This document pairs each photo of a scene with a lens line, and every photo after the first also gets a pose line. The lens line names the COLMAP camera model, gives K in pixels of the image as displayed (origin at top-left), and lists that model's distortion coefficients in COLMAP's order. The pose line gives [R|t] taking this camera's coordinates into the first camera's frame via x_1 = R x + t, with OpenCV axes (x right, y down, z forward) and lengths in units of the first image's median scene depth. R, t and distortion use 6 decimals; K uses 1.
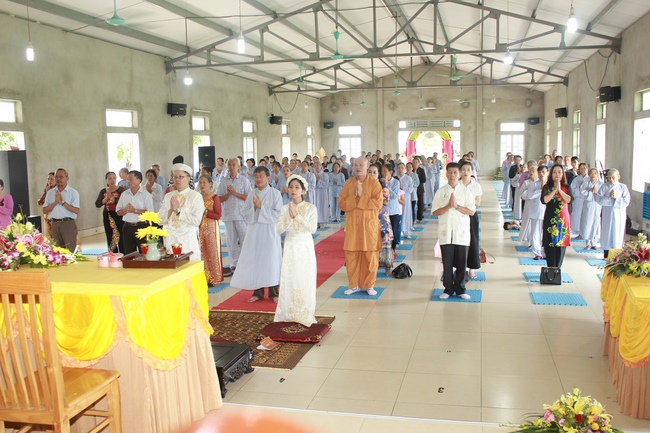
lens RADIAL K [[633.1, 0, 326.4], [0, 633.1, 220.1], [0, 0, 1]] dist [-0.140895, 0.158541]
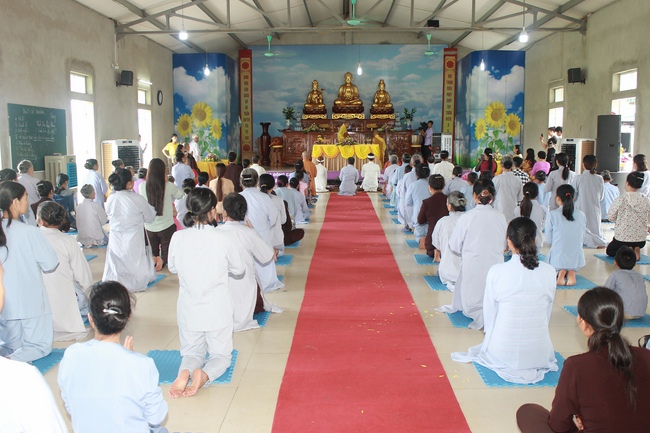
lens RADIAL K [[660.4, 0, 325.0], [0, 660.4, 216.5], [0, 0, 1]] dist [-0.136743, 0.167374]
pose [[-0.977103, 0.052249, -0.206253, 0.187235], [0.001957, 0.971545, 0.236846, -0.138450], [0.212759, 0.231019, -0.949402, 1.324743]]
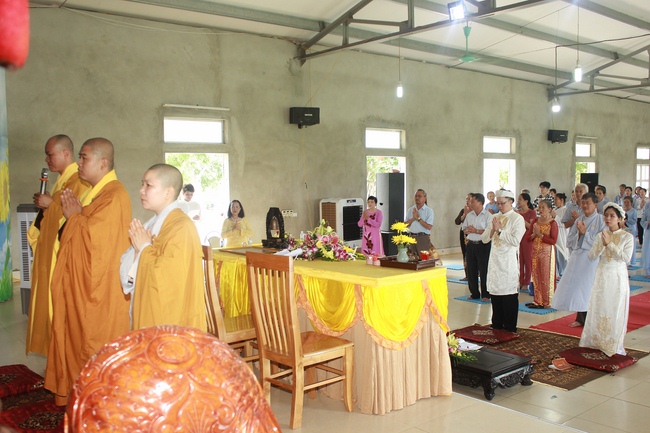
lens RADIAL K [[633.1, 0, 326.4], [0, 633.1, 220.1], [0, 0, 1]] dist [-0.140895, 0.158541]
pose [[0.803958, 0.052395, -0.592374, 0.061136], [-0.076479, 0.996949, -0.015615, 0.002284], [0.589748, 0.057858, 0.805512, -0.016889]]
